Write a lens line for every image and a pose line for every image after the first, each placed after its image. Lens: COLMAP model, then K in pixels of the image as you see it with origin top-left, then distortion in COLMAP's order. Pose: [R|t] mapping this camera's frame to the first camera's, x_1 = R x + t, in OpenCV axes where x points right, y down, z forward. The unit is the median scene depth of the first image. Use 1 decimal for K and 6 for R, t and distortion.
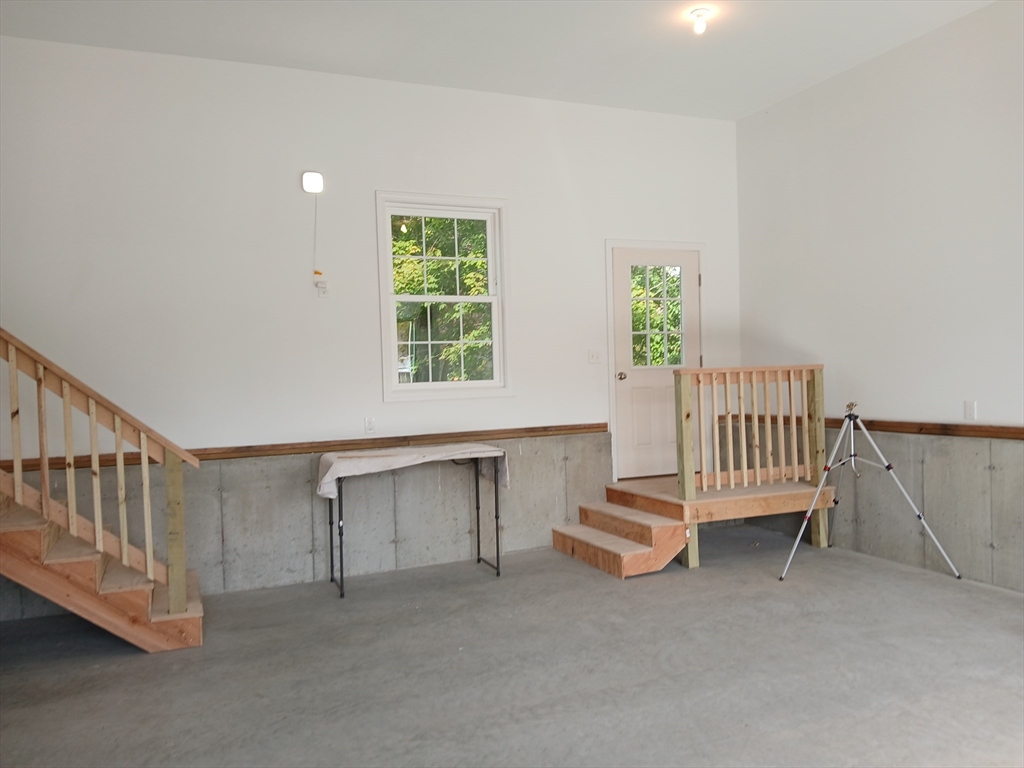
lens RADIAL K [[835.2, 0, 512.0], [0, 835.2, 384.0], [0, 0, 1]] dist [0.117725, -0.246965]
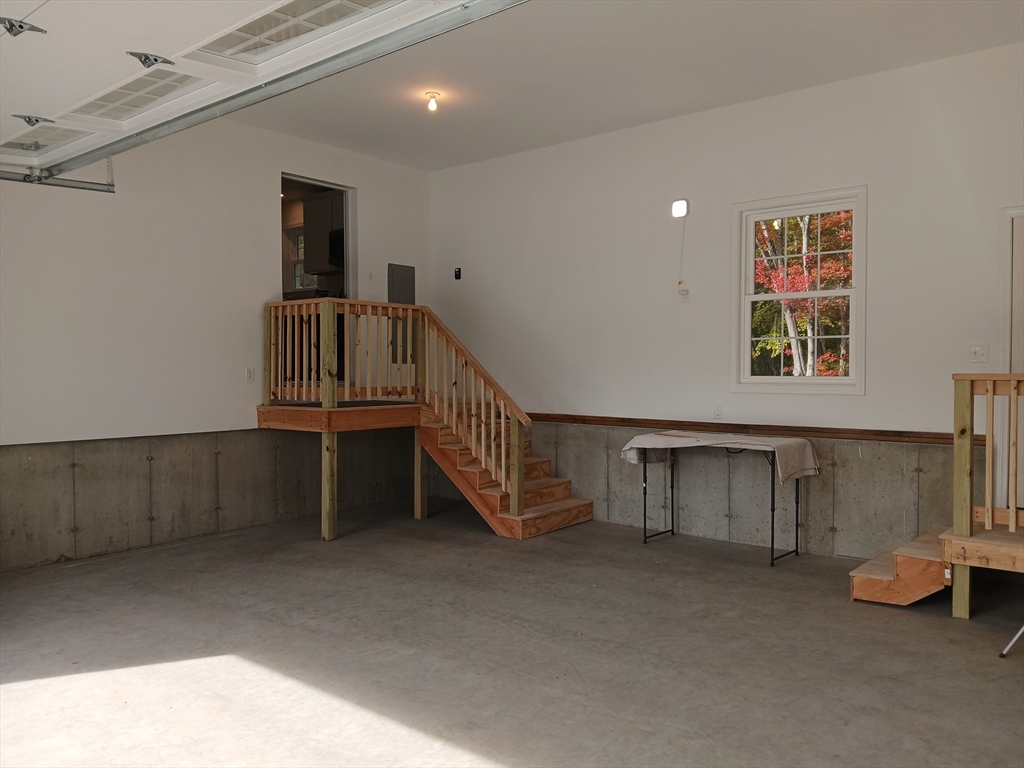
lens RADIAL K [[835.2, 0, 512.0], [0, 835.2, 384.0], [0, 0, 1]] dist [0.117725, -0.246965]
pose [[0.410067, 0.051220, -0.910616, 0.872915], [-0.026426, 0.998670, 0.044272, -0.036641], [0.911672, 0.005909, 0.410875, 0.307405]]
